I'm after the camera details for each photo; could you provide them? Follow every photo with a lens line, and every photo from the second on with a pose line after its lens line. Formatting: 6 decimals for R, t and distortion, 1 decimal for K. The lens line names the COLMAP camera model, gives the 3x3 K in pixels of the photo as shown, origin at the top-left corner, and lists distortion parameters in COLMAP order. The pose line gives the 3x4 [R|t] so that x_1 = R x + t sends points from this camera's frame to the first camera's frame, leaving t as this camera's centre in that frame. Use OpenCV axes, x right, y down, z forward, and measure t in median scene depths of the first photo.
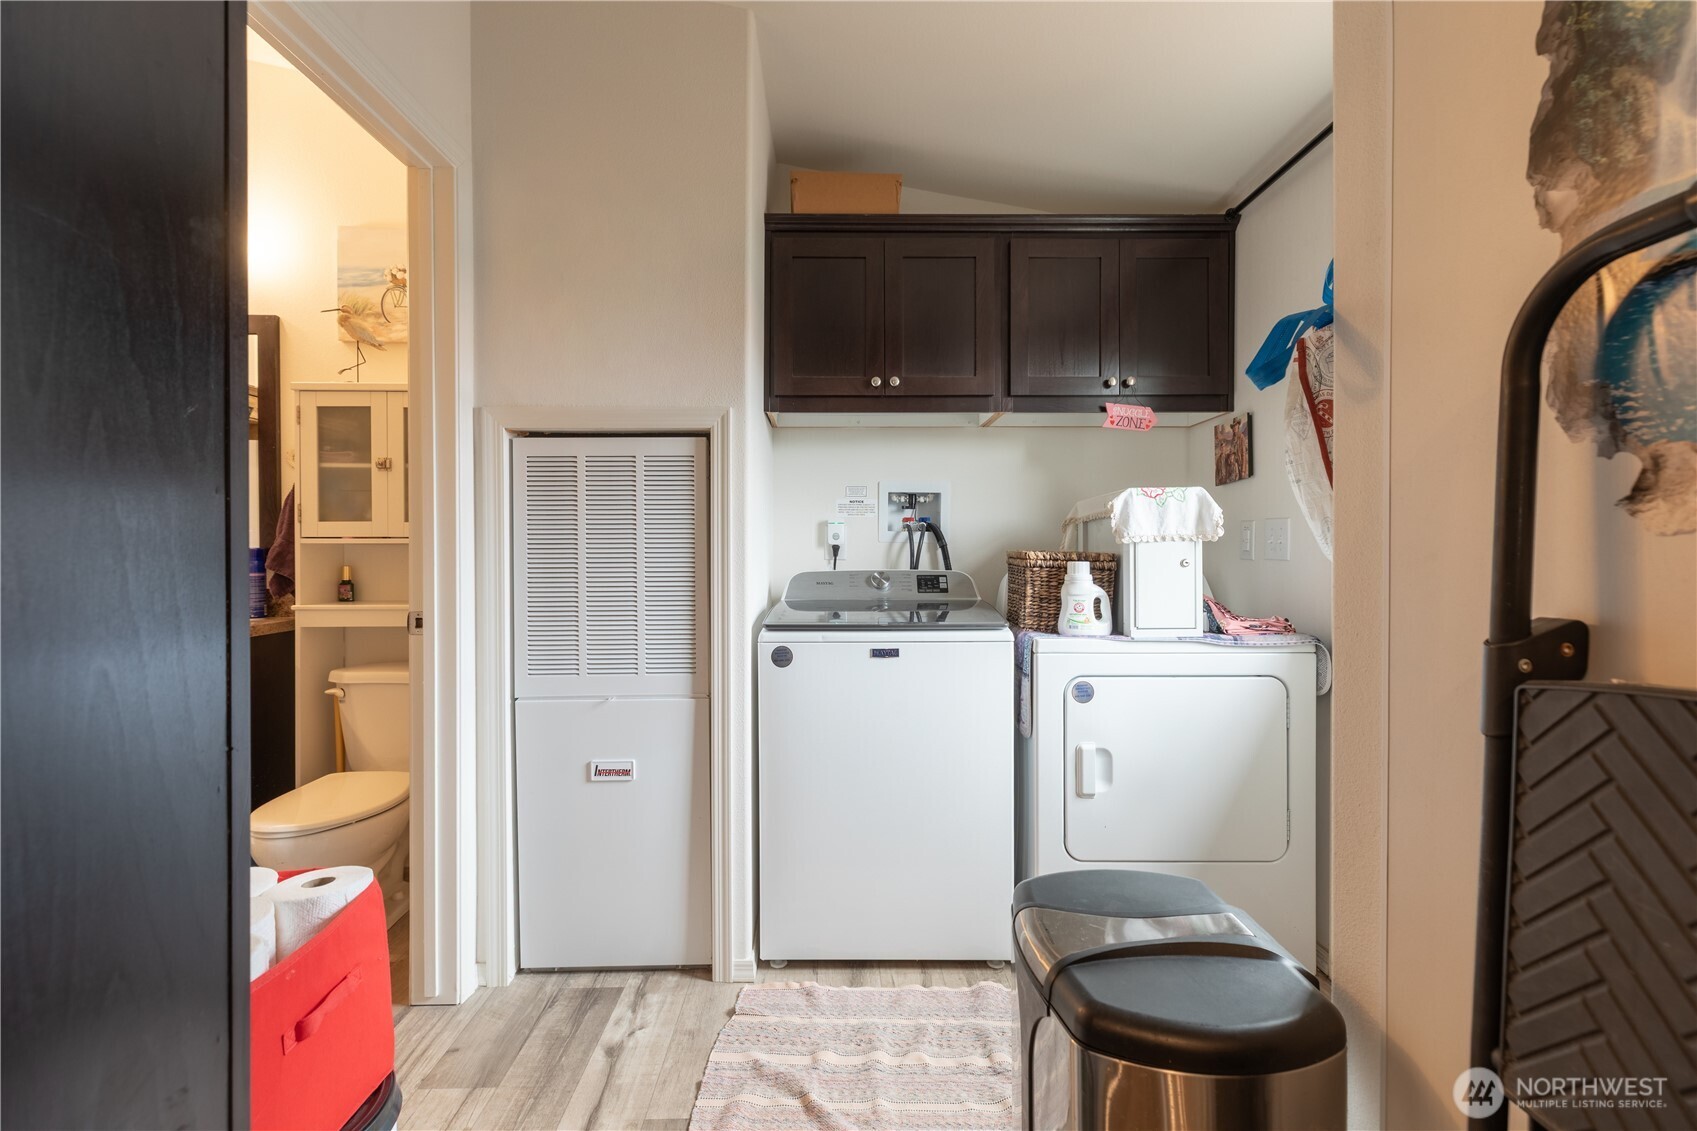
lens RADIAL K [[757.3, 0, 851.1], [0, 757.3, 556.6], [0, 0, 1]] dist [0.002783, 0.000013]
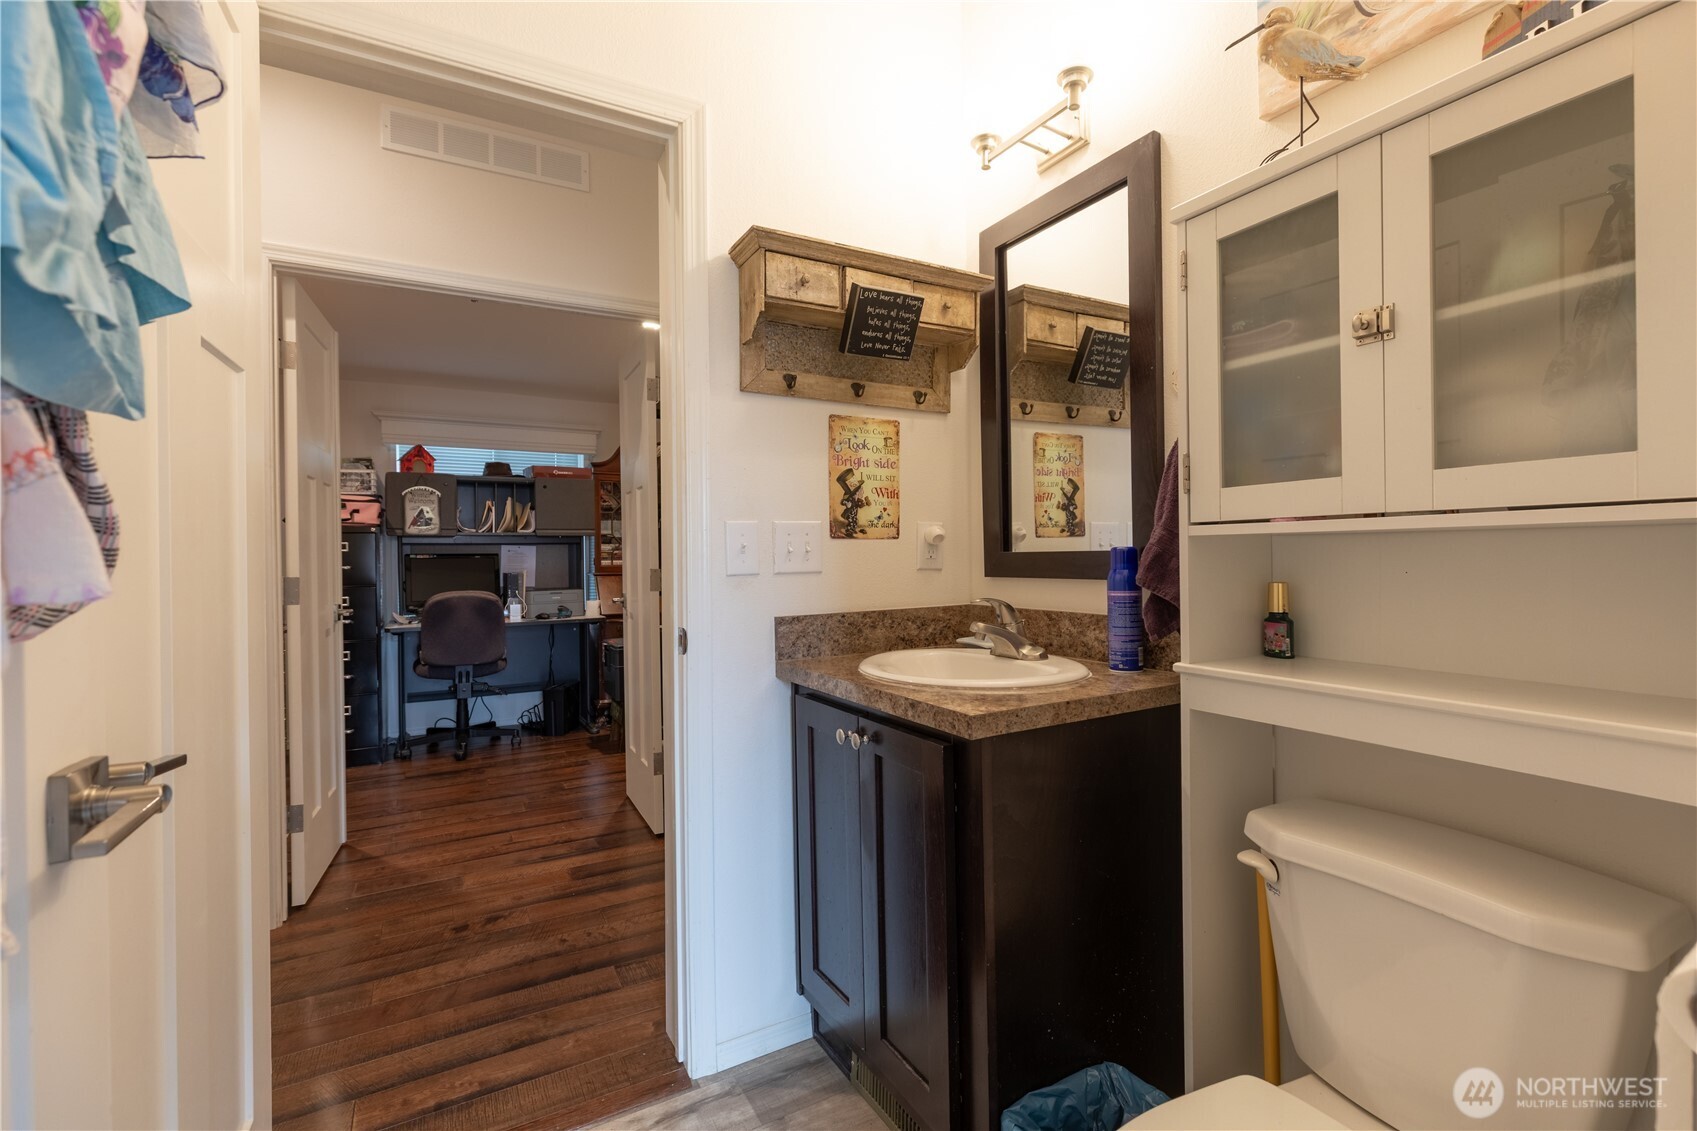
lens RADIAL K [[757.3, 0, 851.1], [0, 757.3, 556.6], [0, 0, 1]] dist [0.002783, 0.000013]
pose [[0.469357, -0.002855, -0.883004, -0.394778], [0.005213, 0.999986, -0.000462, -0.005258], [0.882993, -0.004386, 0.469366, 0.574519]]
